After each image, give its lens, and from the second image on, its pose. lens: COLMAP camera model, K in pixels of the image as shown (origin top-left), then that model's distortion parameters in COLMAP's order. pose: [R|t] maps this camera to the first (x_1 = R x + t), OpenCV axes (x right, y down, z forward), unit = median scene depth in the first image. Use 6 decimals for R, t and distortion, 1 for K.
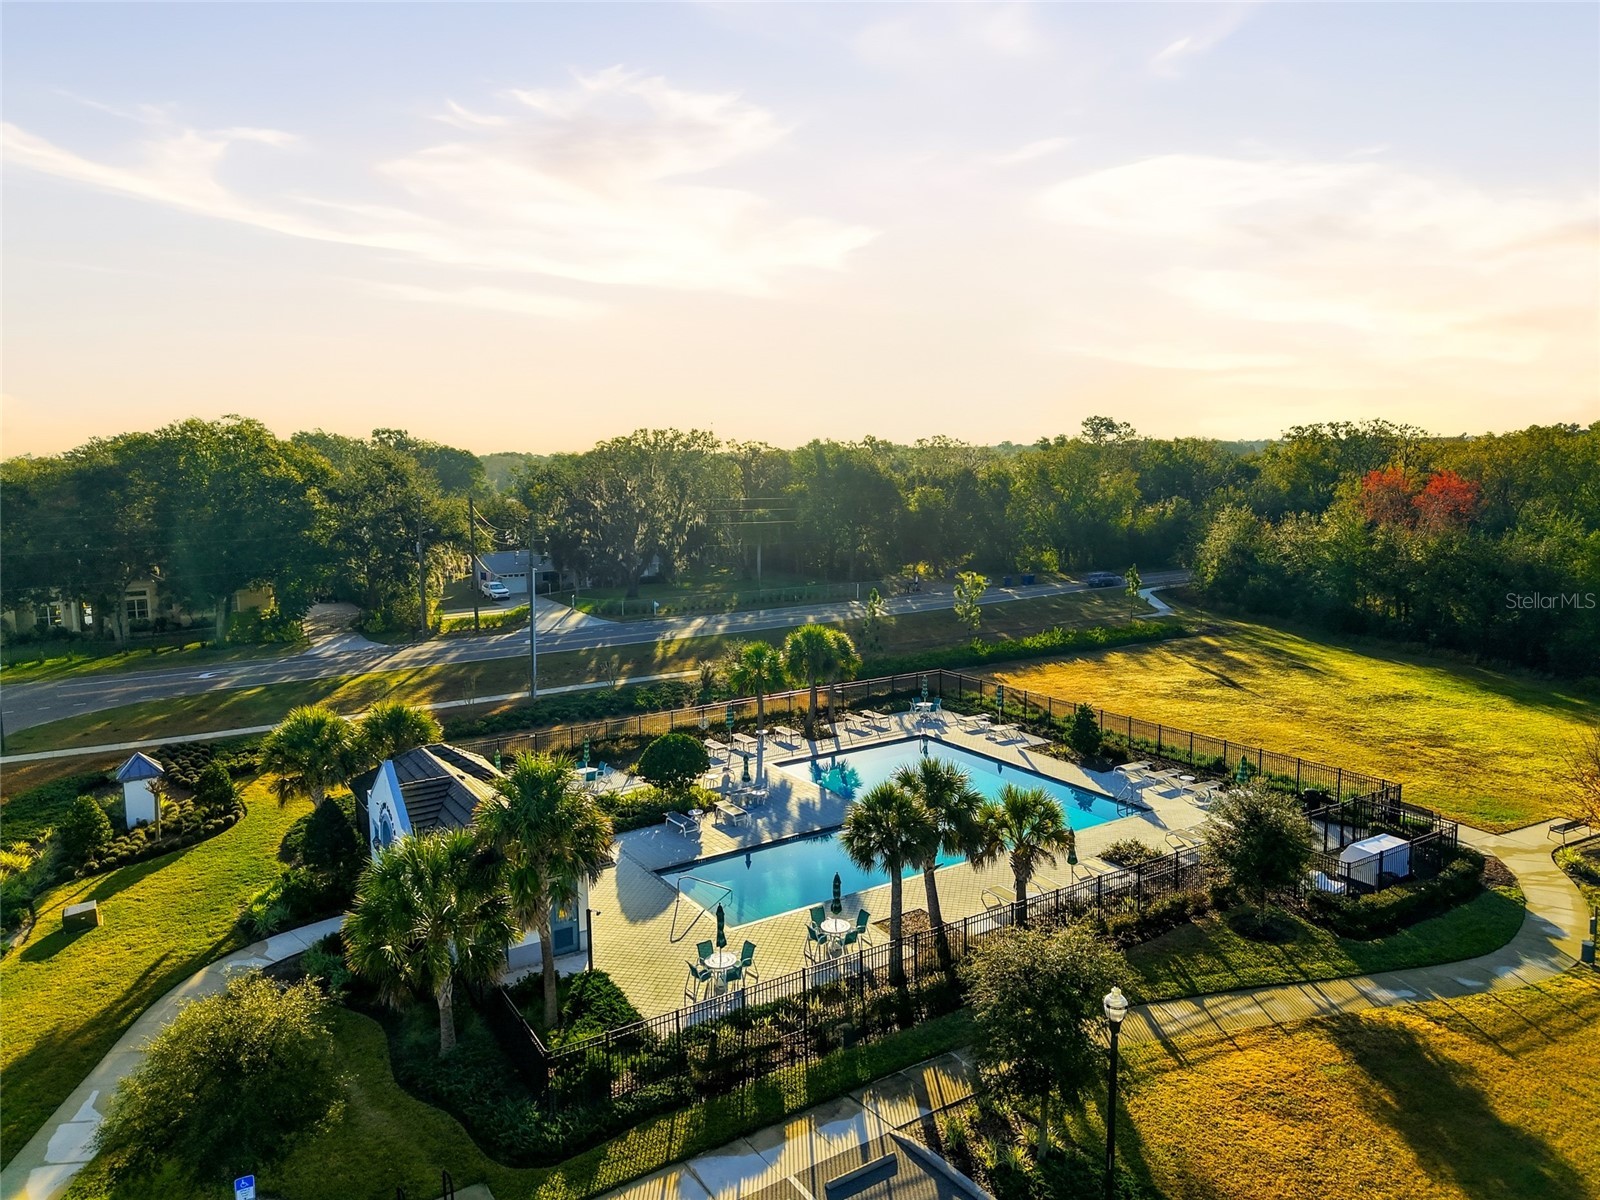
lens RADIAL K [[1087.2, 0, 800.0], [0, 1087.2, 600.0], [0, 0, 1]] dist [0.036388, -0.040427]
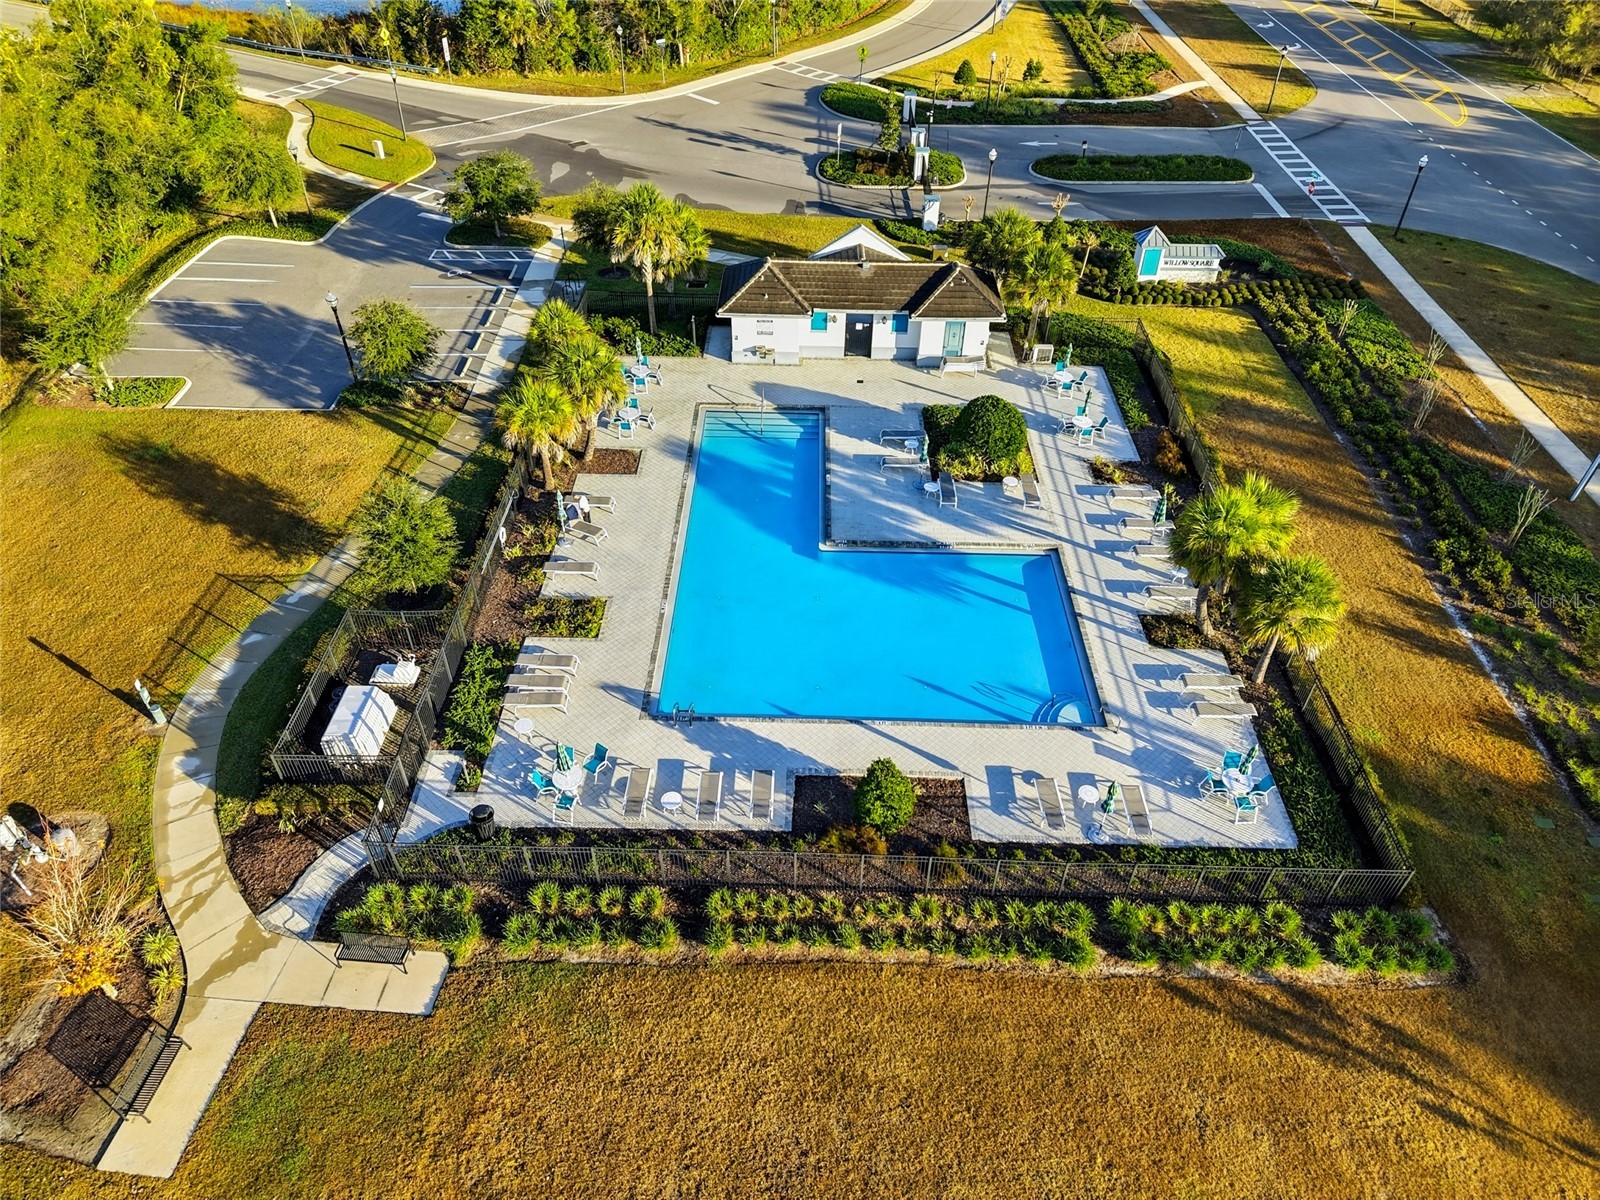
lens RADIAL K [[1087.2, 0, 800.0], [0, 1087.2, 600.0], [0, 0, 1]] dist [0.036388, -0.040427]
pose [[-0.551951, 0.545680, -0.630543, 1.109762], [-0.113853, 0.699762, 0.705245, -0.669837], [0.826068, 0.461050, -0.324107, 2.042549]]
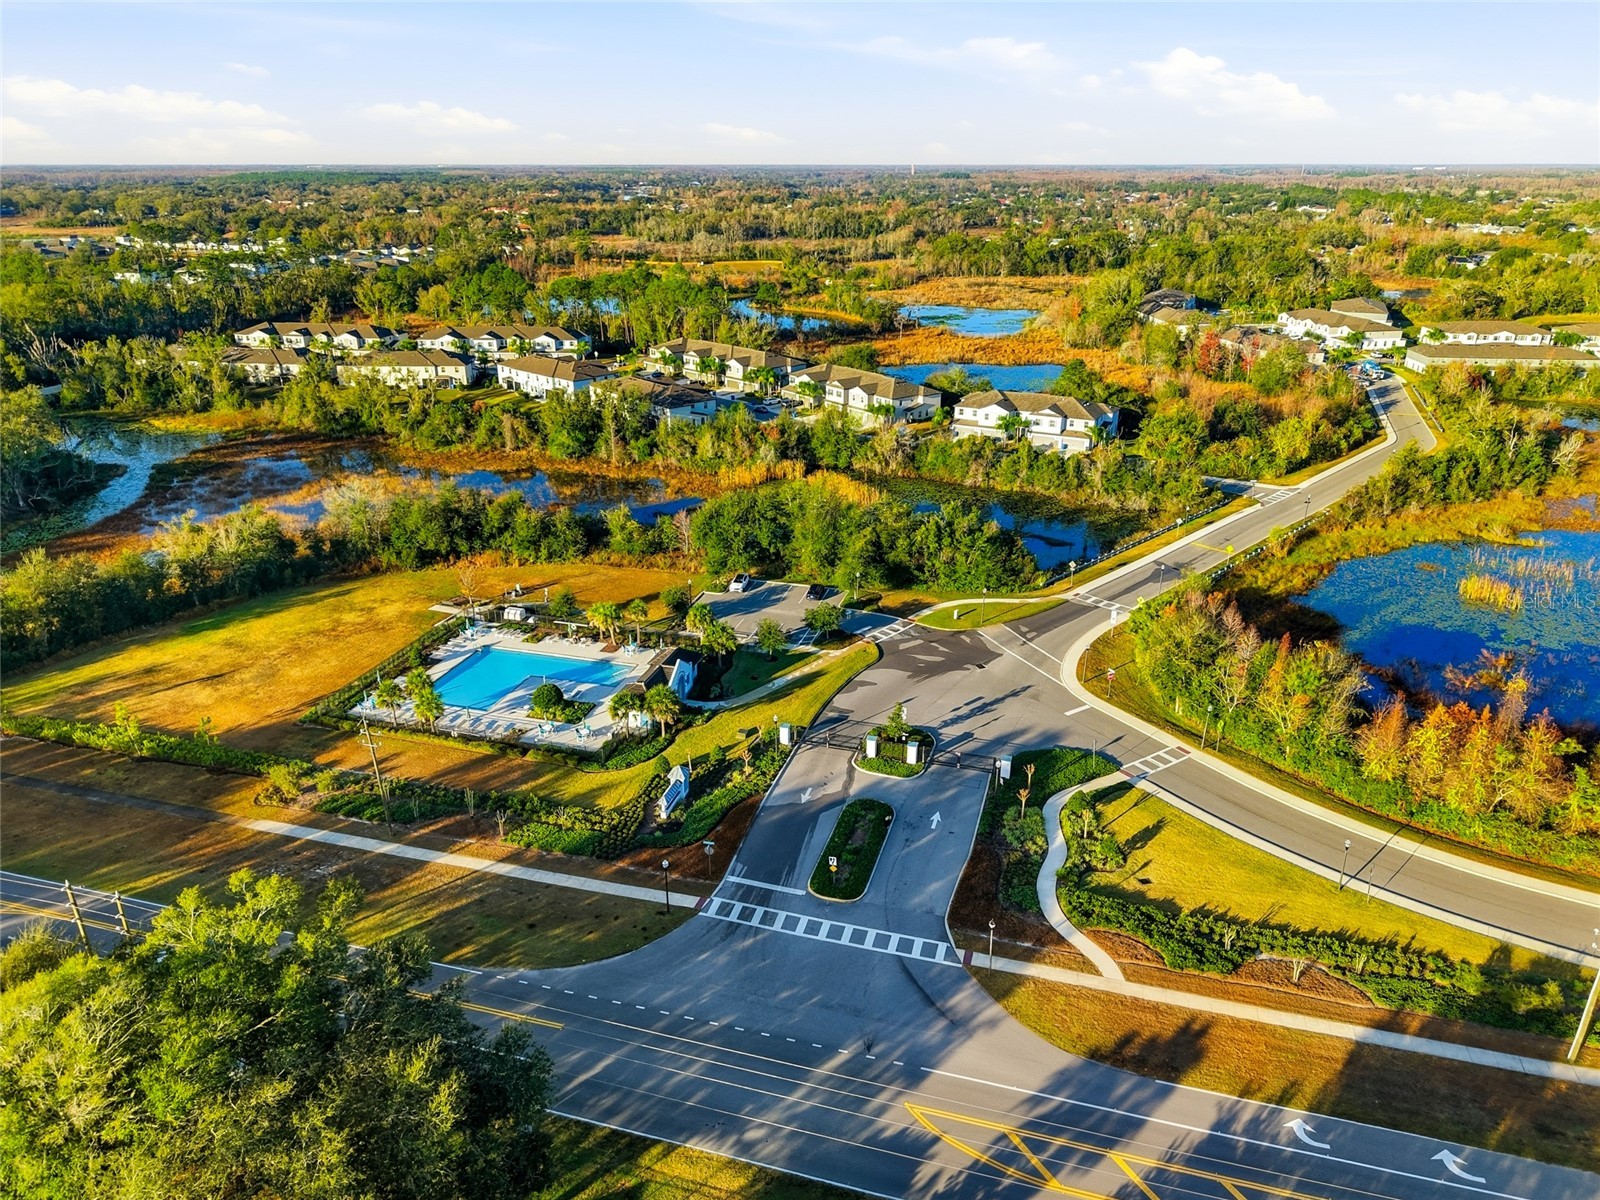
lens RADIAL K [[1030.7, 0, 800.0], [0, 1030.7, 600.0], [0, 0, 1]] dist [0.032500, -0.033081]
pose [[-0.662575, -0.269115, 0.698979, -3.372196], [0.110476, 0.887900, 0.446574, -1.669886], [-0.740803, 0.373109, -0.558570, 2.949358]]
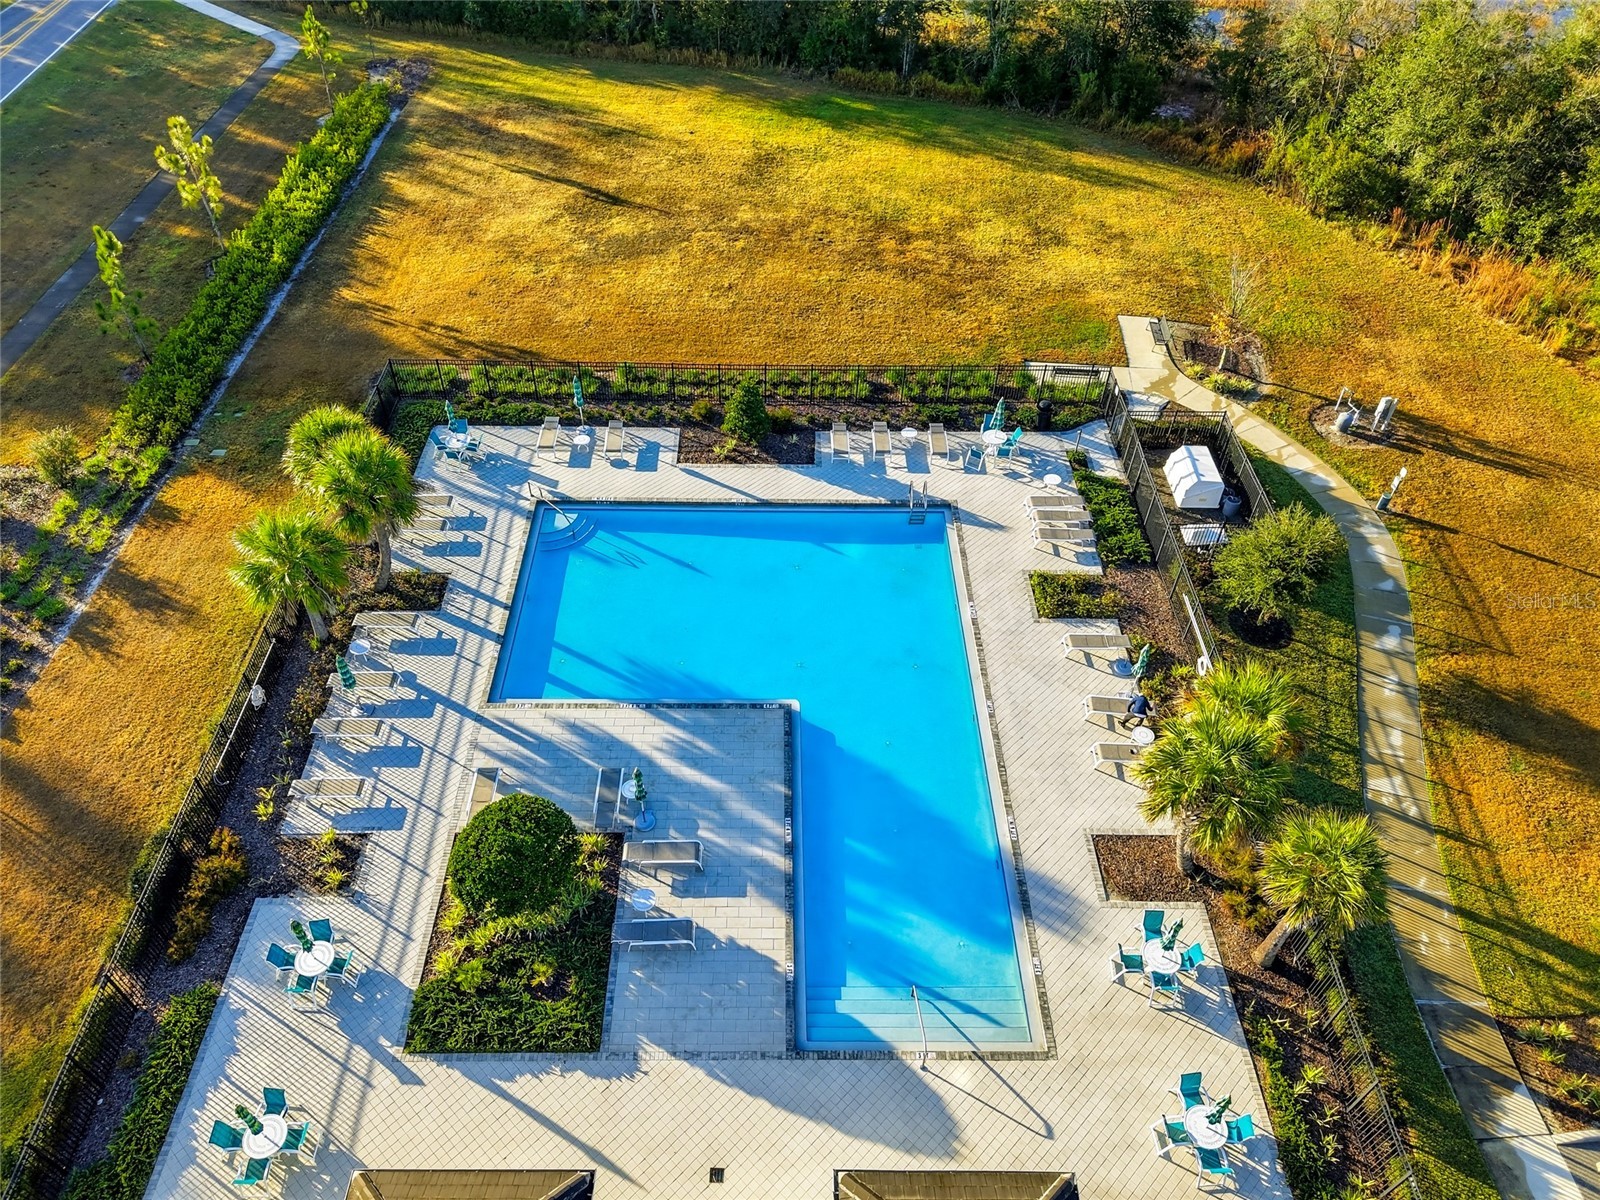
lens RADIAL K [[1124.6, 0, 792.9], [0, 1124.6, 598.8], [0, 0, 1]] dist [0.031912, -0.031367]
pose [[0.530055, -0.572137, 0.625860, -0.541795], [0.093155, 0.772897, 0.627657, -0.503986], [-0.842831, -0.274391, 0.462975, 1.051504]]
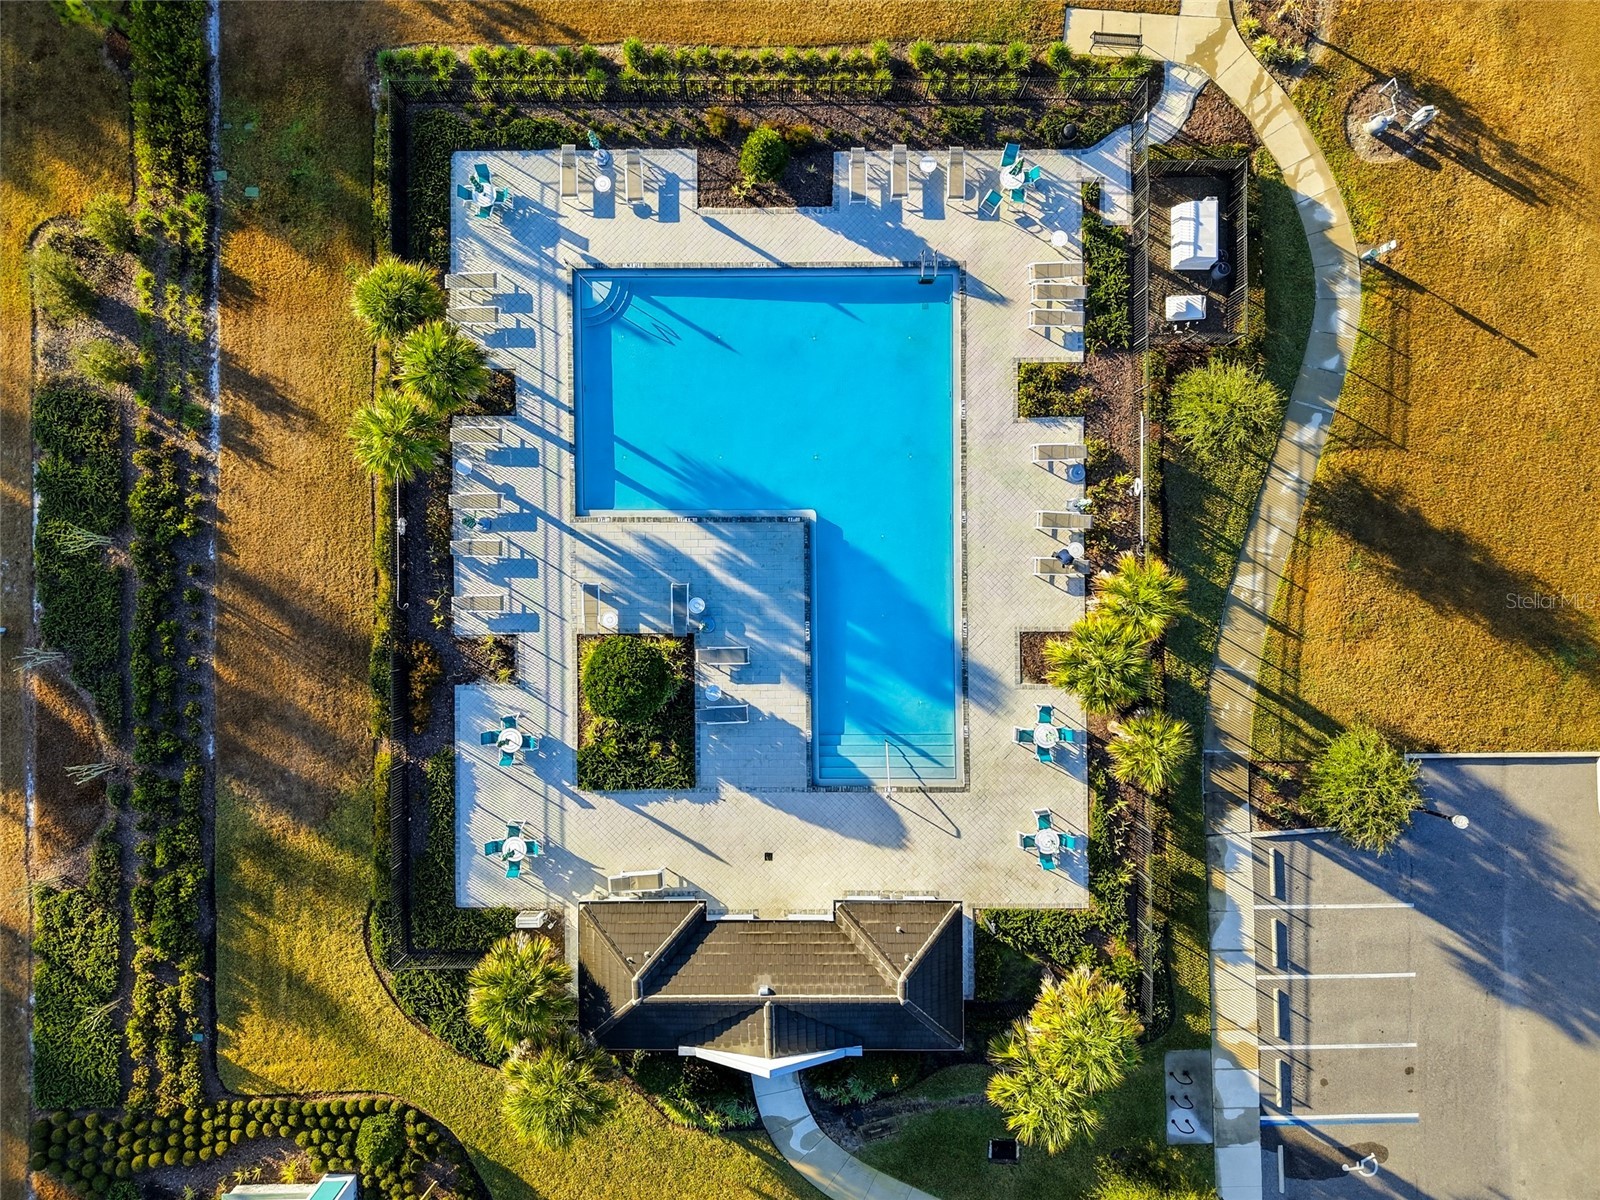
lens RADIAL K [[1087.2, 0, 800.0], [0, 1087.2, 600.0], [0, 0, 1]] dist [0.036388, -0.040427]
pose [[0.530031, -0.847616, 0.024796, -0.017066], [0.109472, 0.097393, 0.989207, -1.112793], [-0.840883, -0.521595, 0.144412, 1.304065]]
